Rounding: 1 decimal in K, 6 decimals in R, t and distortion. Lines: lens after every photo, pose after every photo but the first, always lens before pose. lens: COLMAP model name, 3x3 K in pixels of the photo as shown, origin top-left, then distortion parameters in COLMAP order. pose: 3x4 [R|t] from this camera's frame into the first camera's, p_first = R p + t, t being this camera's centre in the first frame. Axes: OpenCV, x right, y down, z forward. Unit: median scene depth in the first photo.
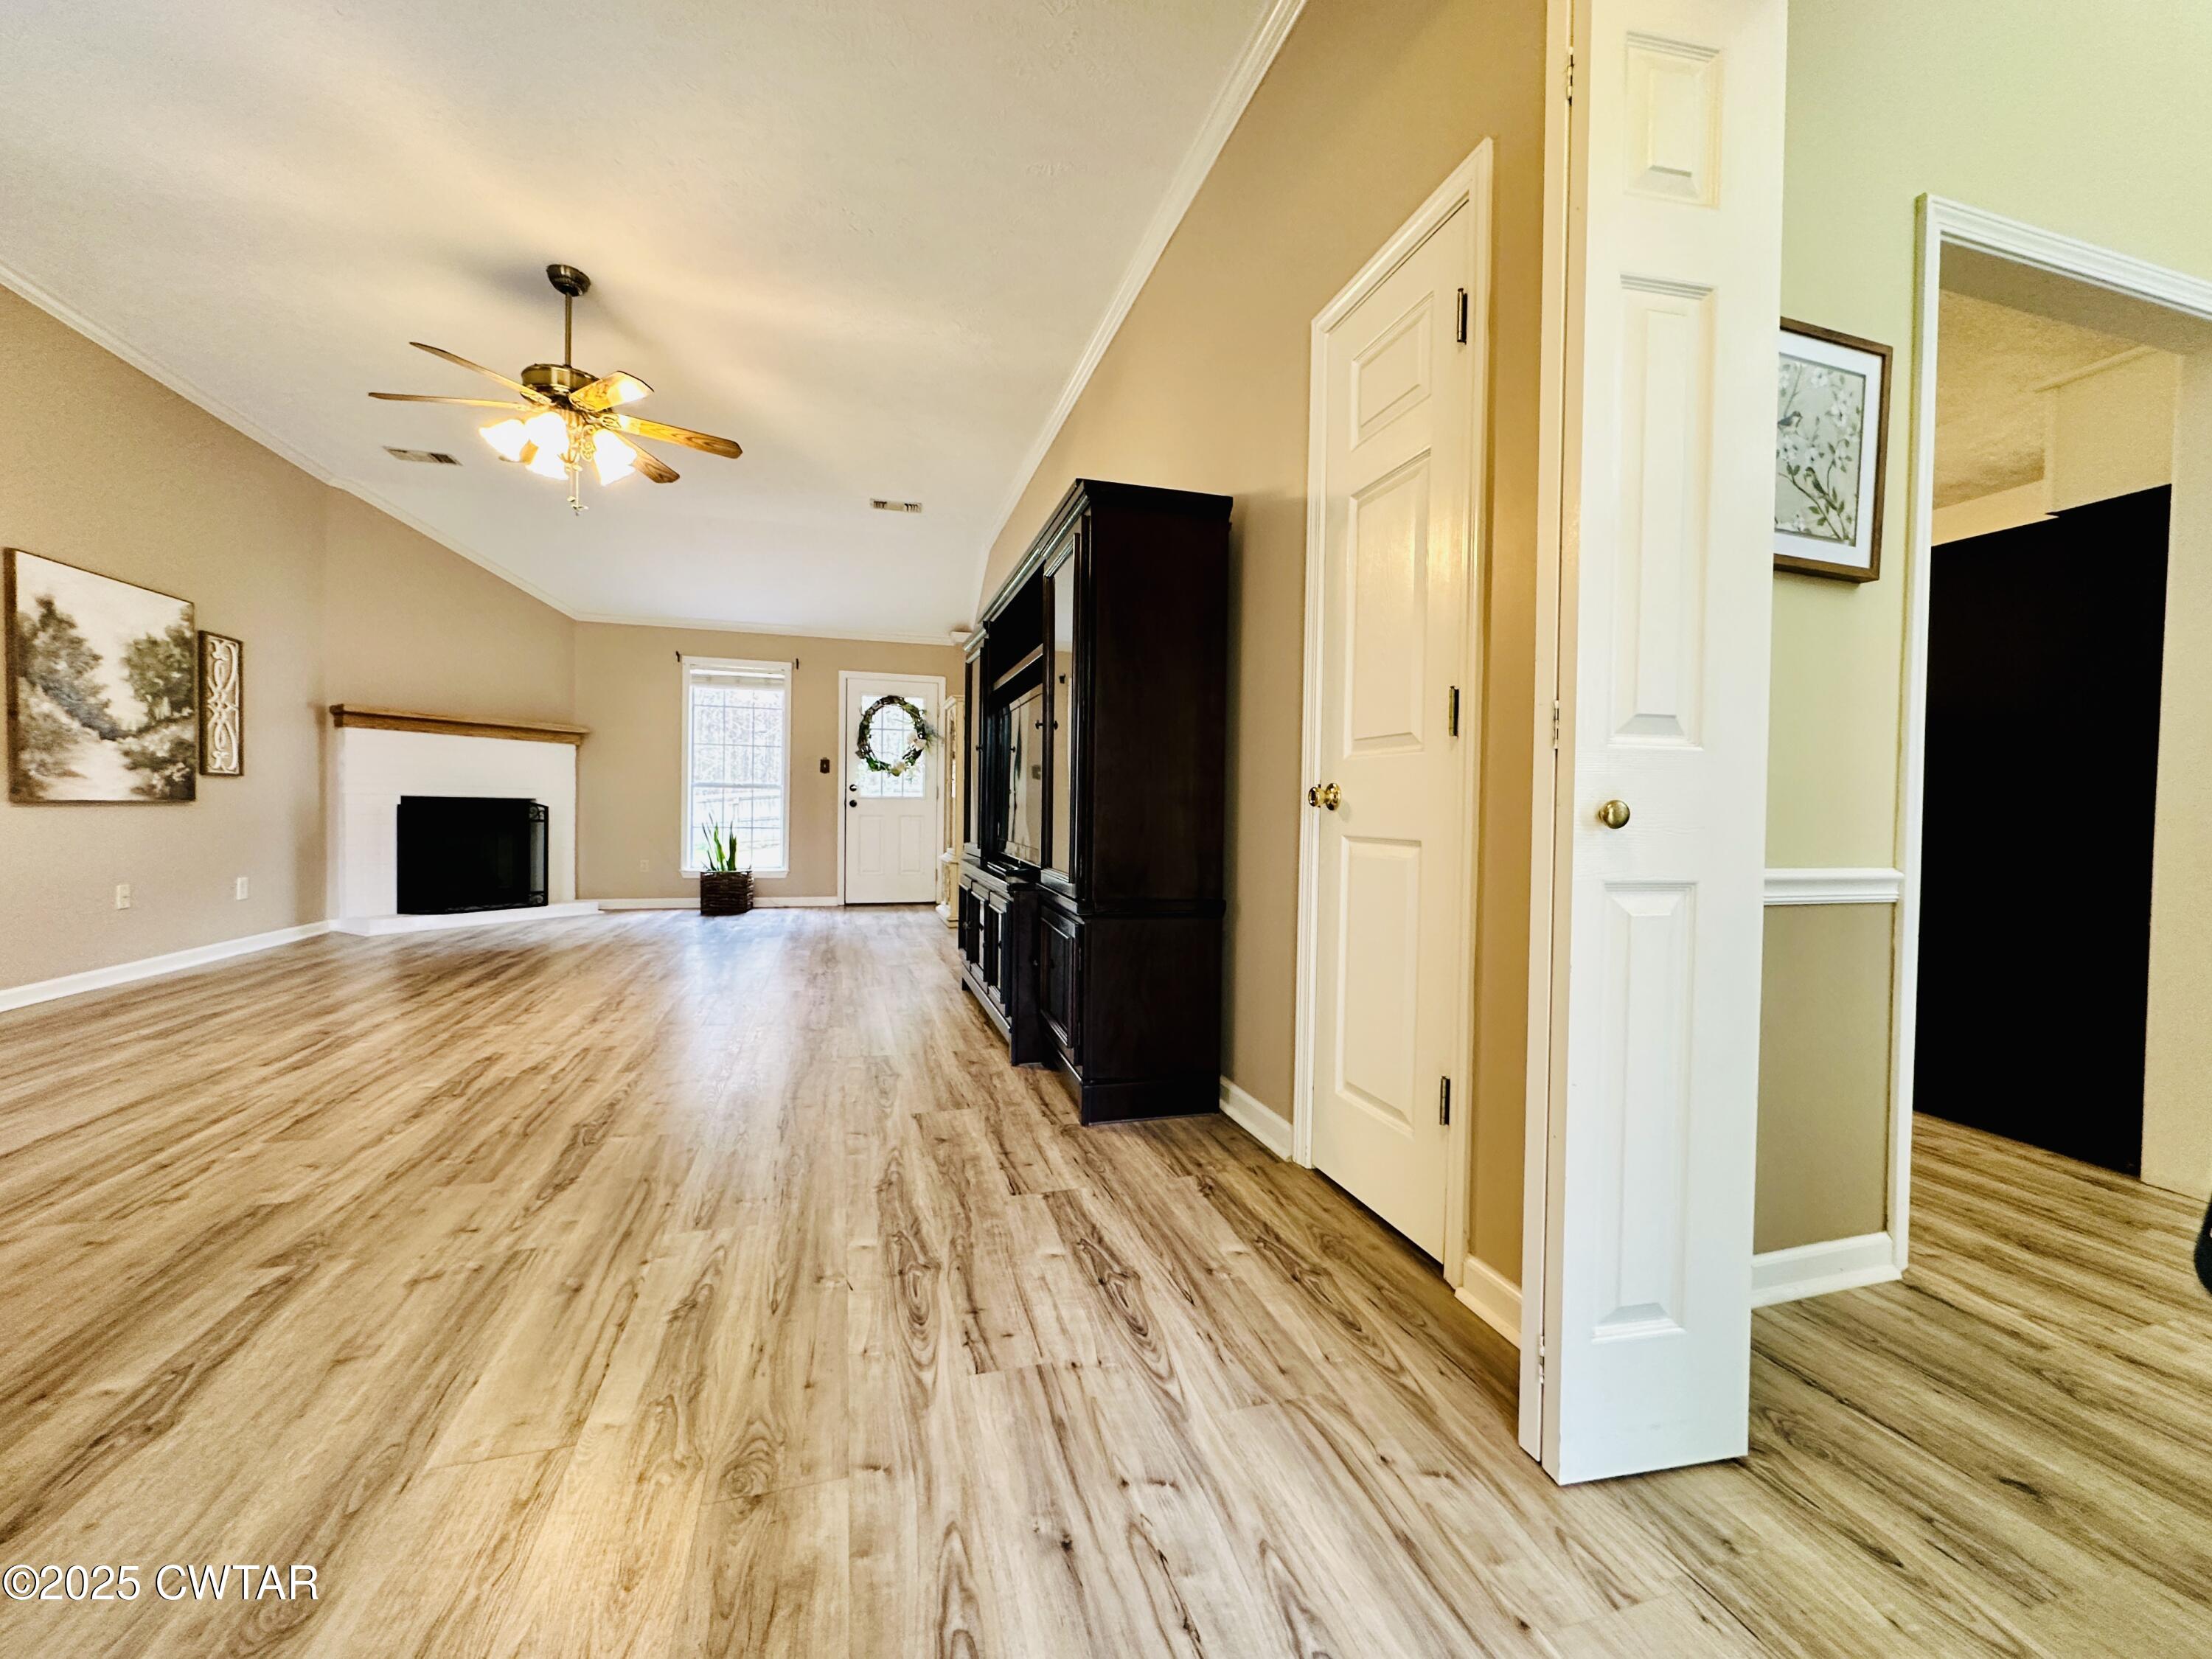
lens RADIAL K [[881.1, 0, 1108.9], [0, 881.1, 829.7], [0, 0, 1]] dist [-0.004980, 0.001191]
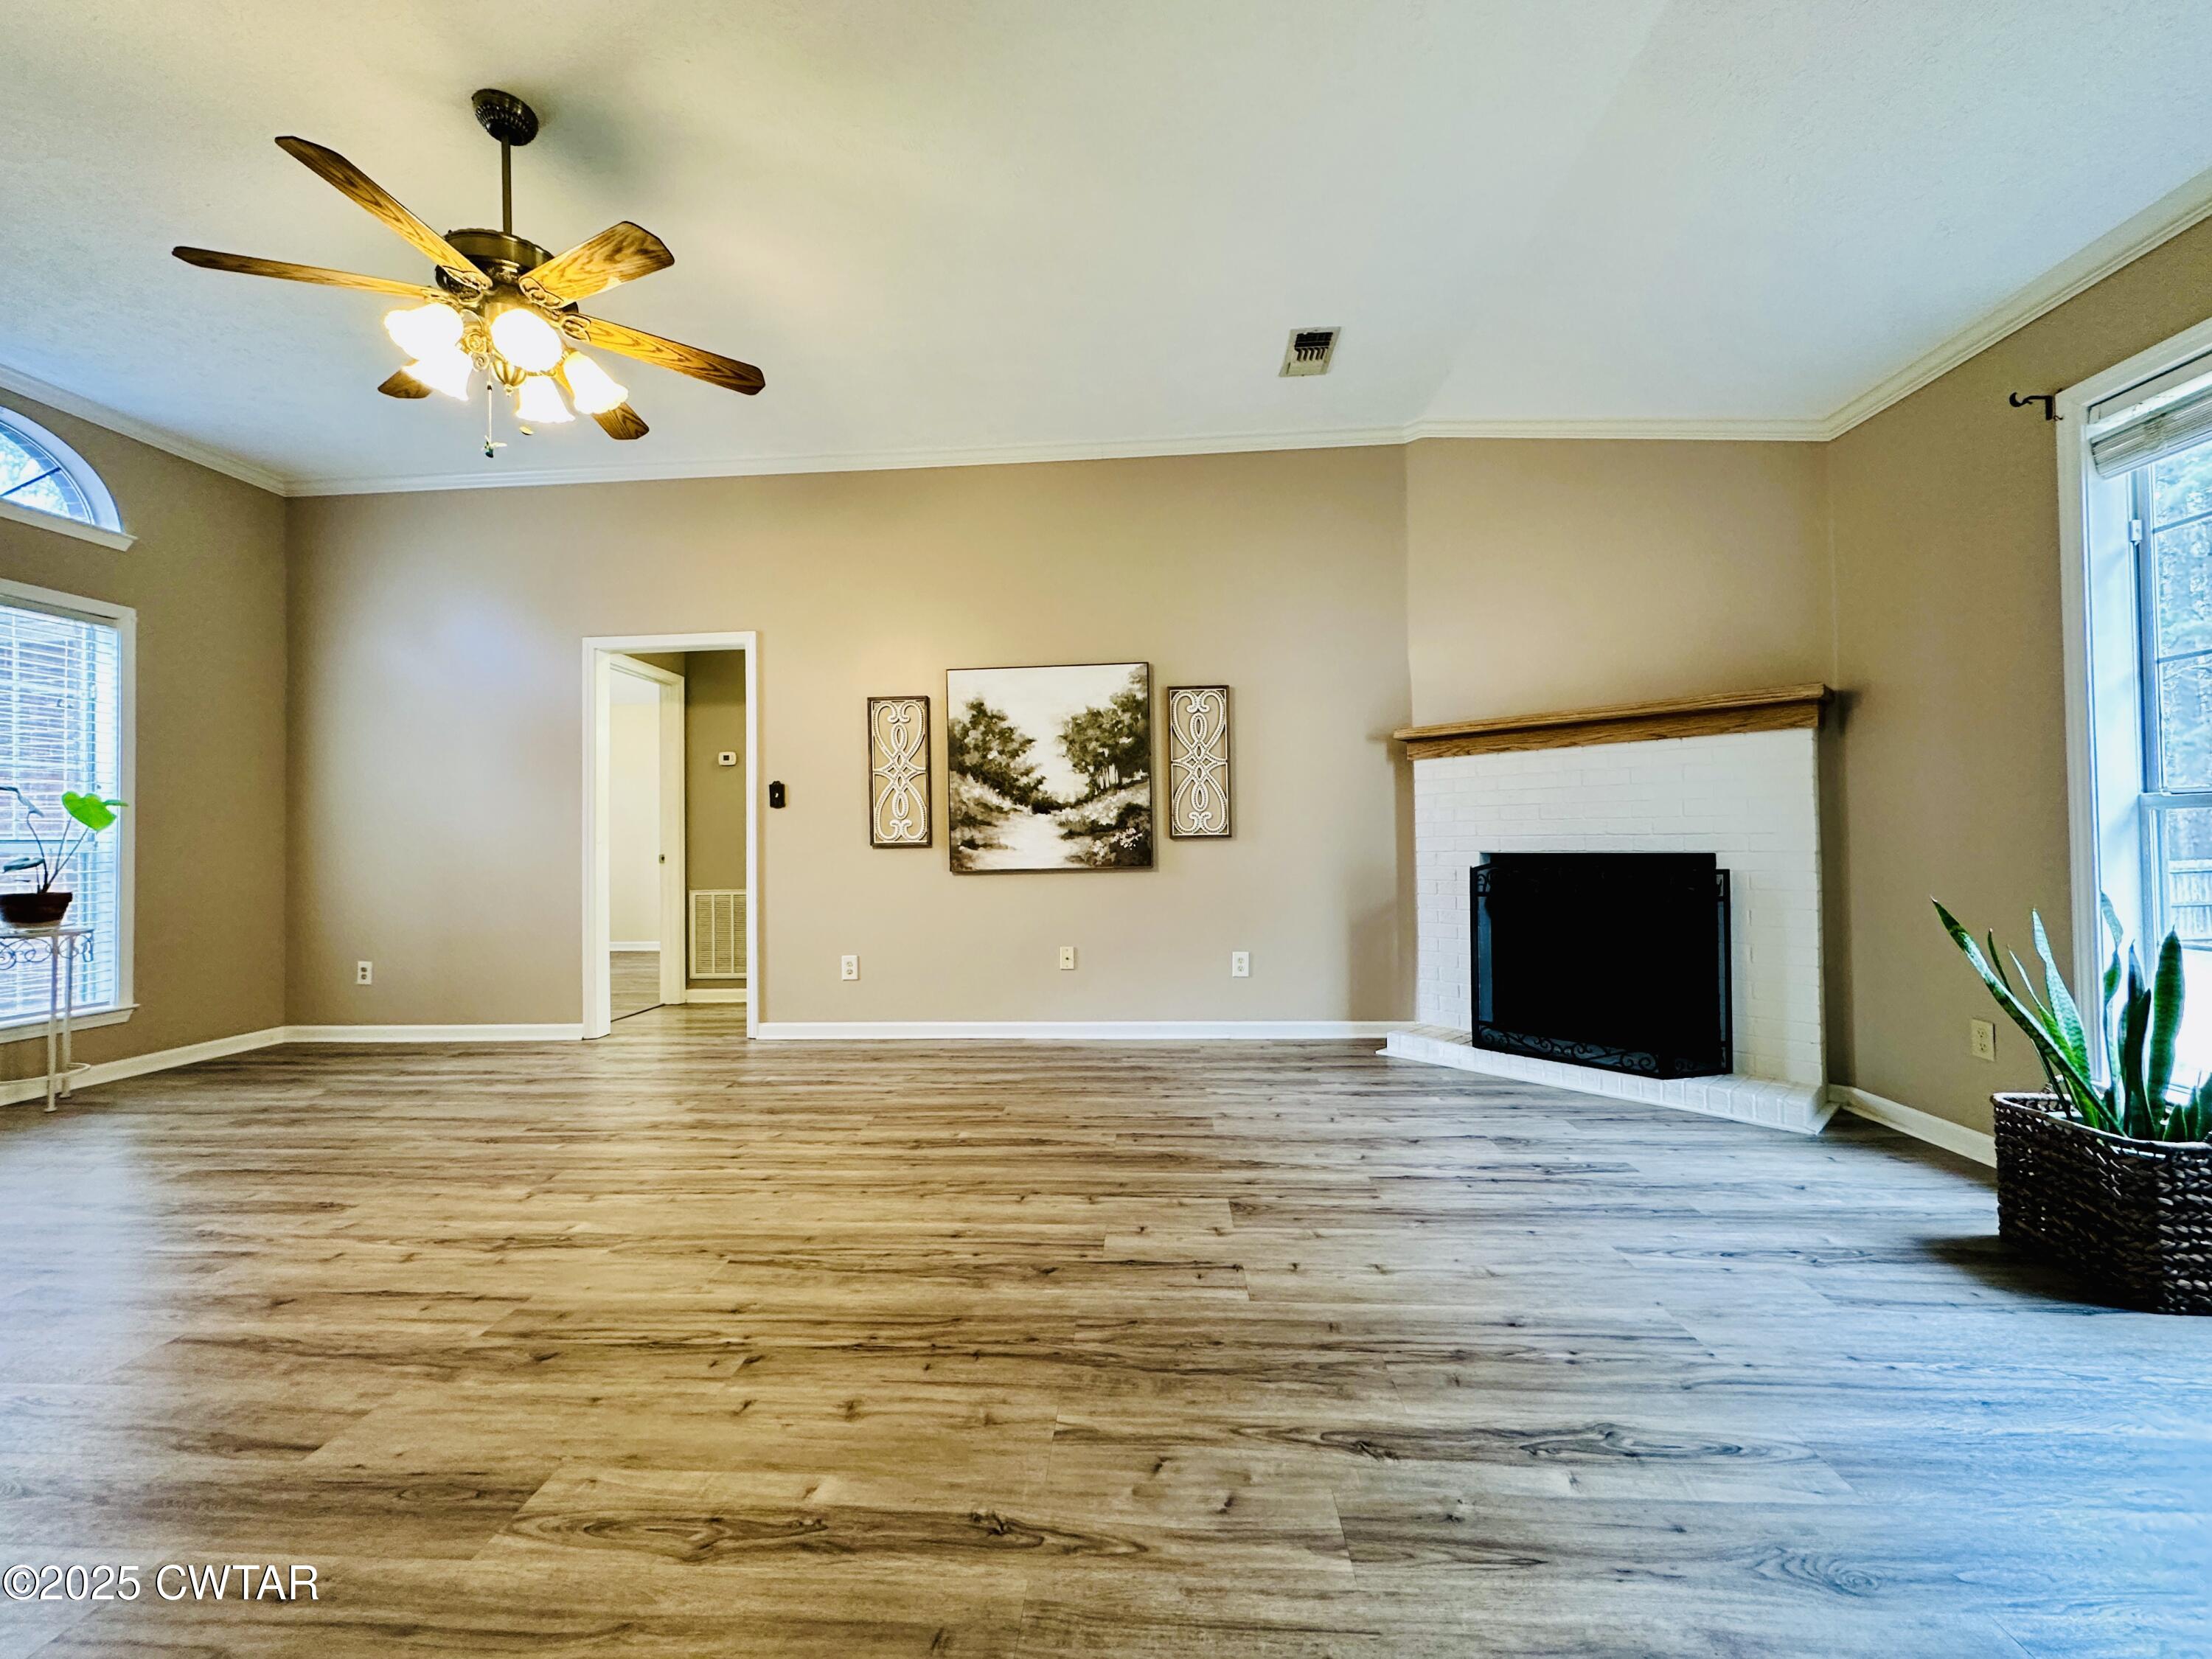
lens RADIAL K [[881.1, 0, 1108.3], [0, 881.1, 830.9], [0, 0, 1]] dist [-0.004980, 0.001191]
pose [[-0.350813, -0.019872, -0.936235, -0.128217], [-0.008823, 0.999801, -0.017915, -0.057210], [0.936404, 0.001976, -0.350918, 1.358570]]
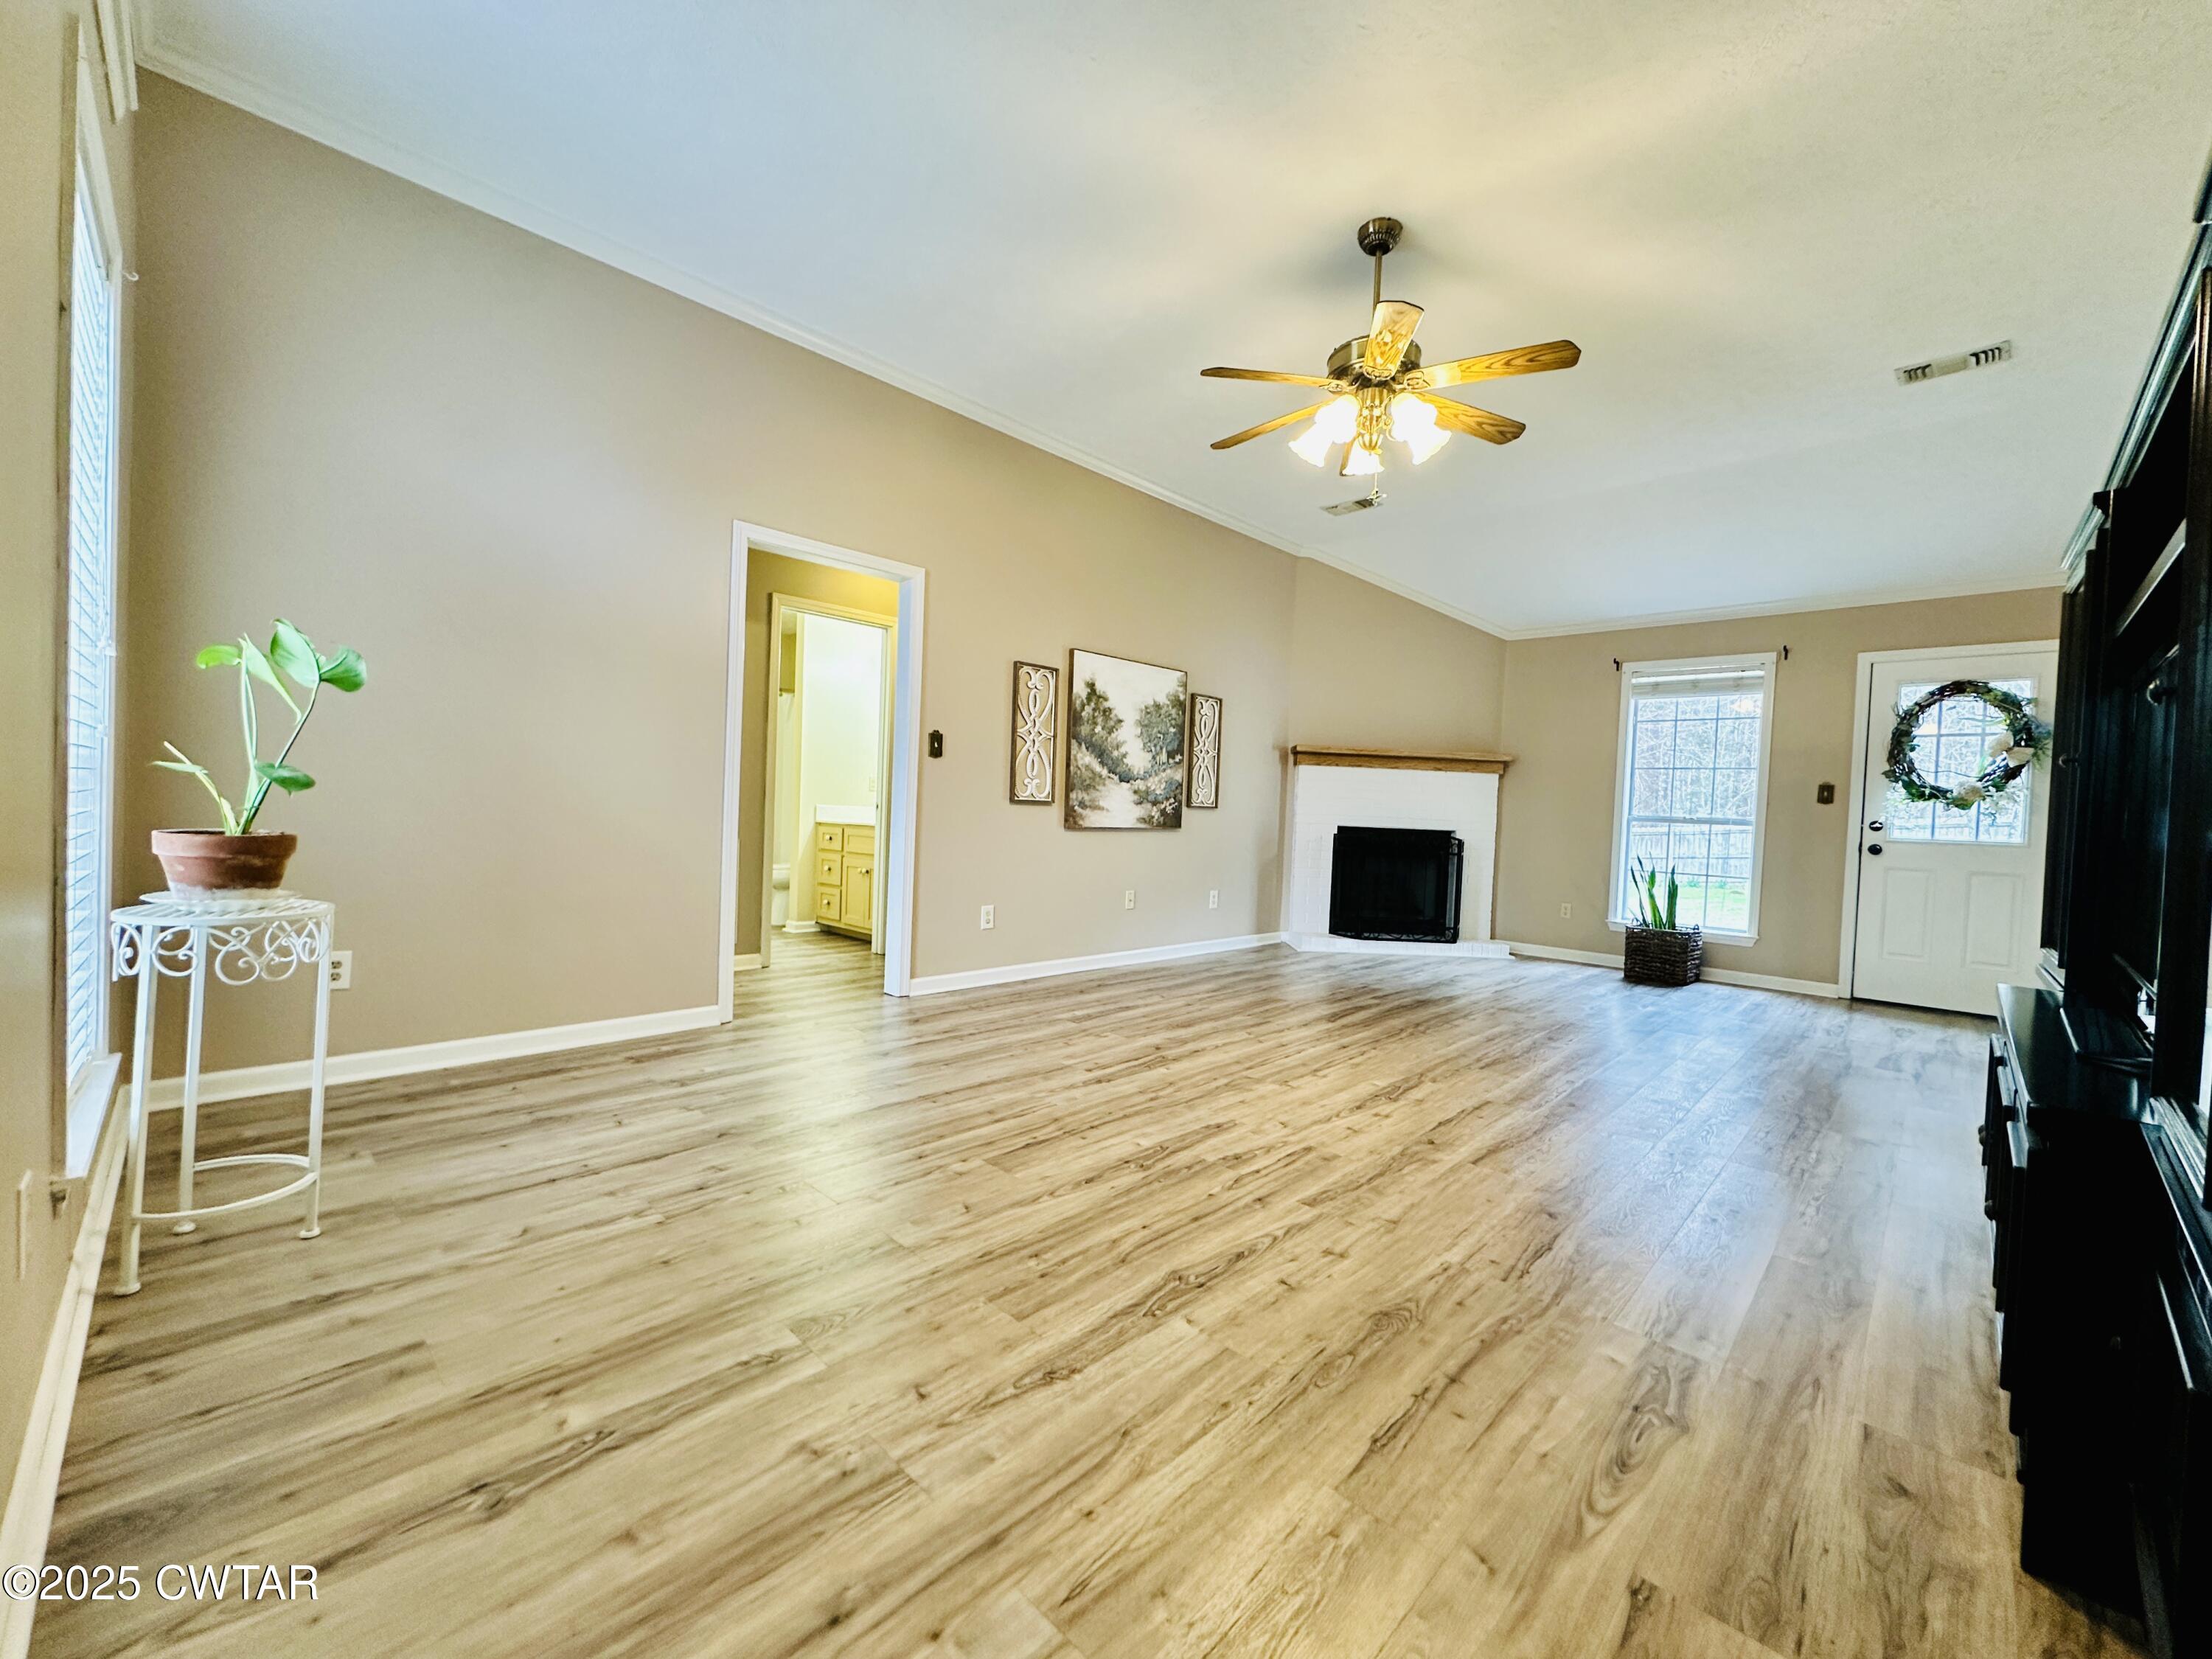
lens RADIAL K [[881.1, 0, 1104.6], [0, 881.1, 829.6], [0, 0, 1]] dist [-0.004980, 0.001191]
pose [[0.482449, 0.026078, -0.875536, 0.018009], [-0.051903, 0.998651, 0.001145, -0.028169], [0.874385, 0.044891, 0.483152, 0.305559]]
